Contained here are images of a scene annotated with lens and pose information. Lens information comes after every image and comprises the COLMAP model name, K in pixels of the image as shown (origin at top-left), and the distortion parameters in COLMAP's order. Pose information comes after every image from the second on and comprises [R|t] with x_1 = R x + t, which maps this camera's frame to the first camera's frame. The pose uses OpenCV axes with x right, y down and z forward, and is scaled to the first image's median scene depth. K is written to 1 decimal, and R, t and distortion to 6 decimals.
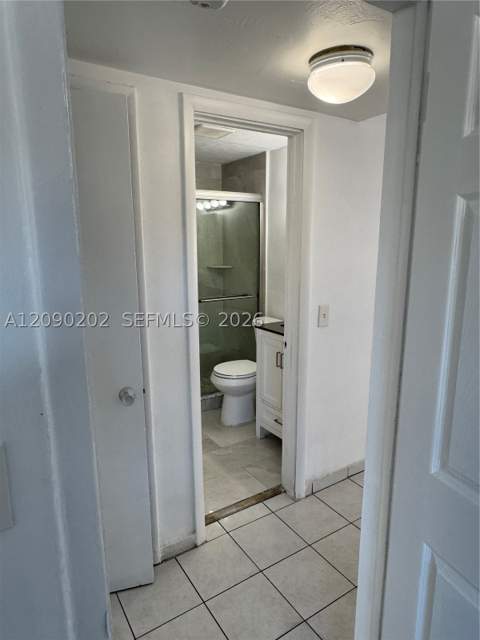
lens RADIAL K [[420.5, 0, 240.0], [0, 420.5, 320.0], [0, 0, 1]] dist [0.025963, -0.002834]
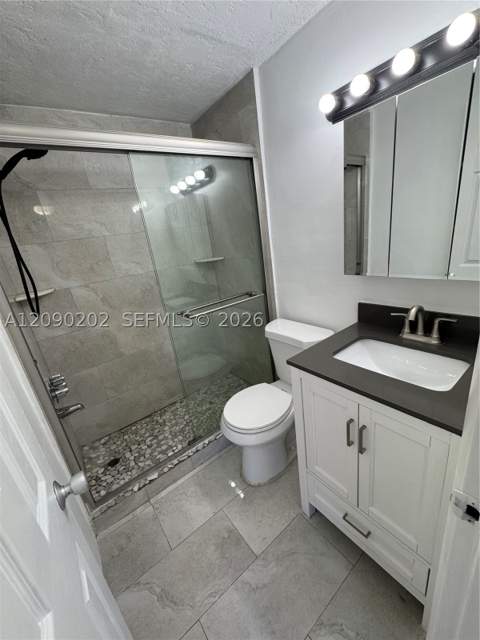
lens RADIAL K [[257.5, 0, 243.4], [0, 257.5, 318.7], [0, 0, 1]] dist [-0.018499, -0.000026]
pose [[0.988303, -0.146021, 0.043998, -0.025869], [0.139840, 0.982803, 0.120597, -0.080919], [-0.060851, -0.113034, 0.991726, 0.602173]]
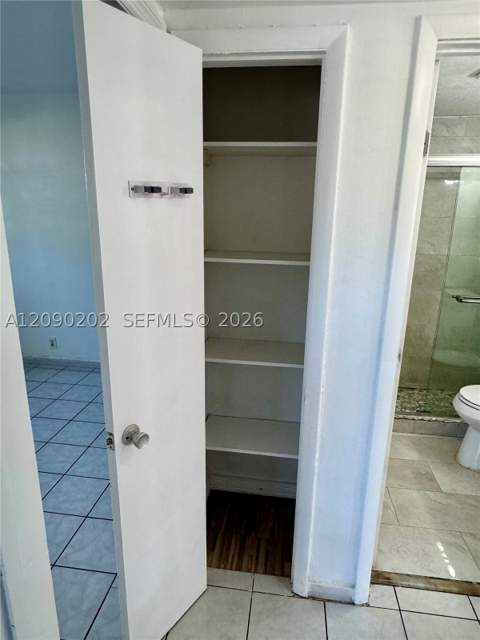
lens RADIAL K [[420.5, 0, 240.0], [0, 420.5, 320.0], [0, 0, 1]] dist [0.025963, -0.002834]
pose [[0.767856, 0.193377, -0.610739, 0.078484], [-0.148113, 0.981111, 0.124431, -0.047353], [0.623265, -0.005087, 0.781994, 0.135733]]
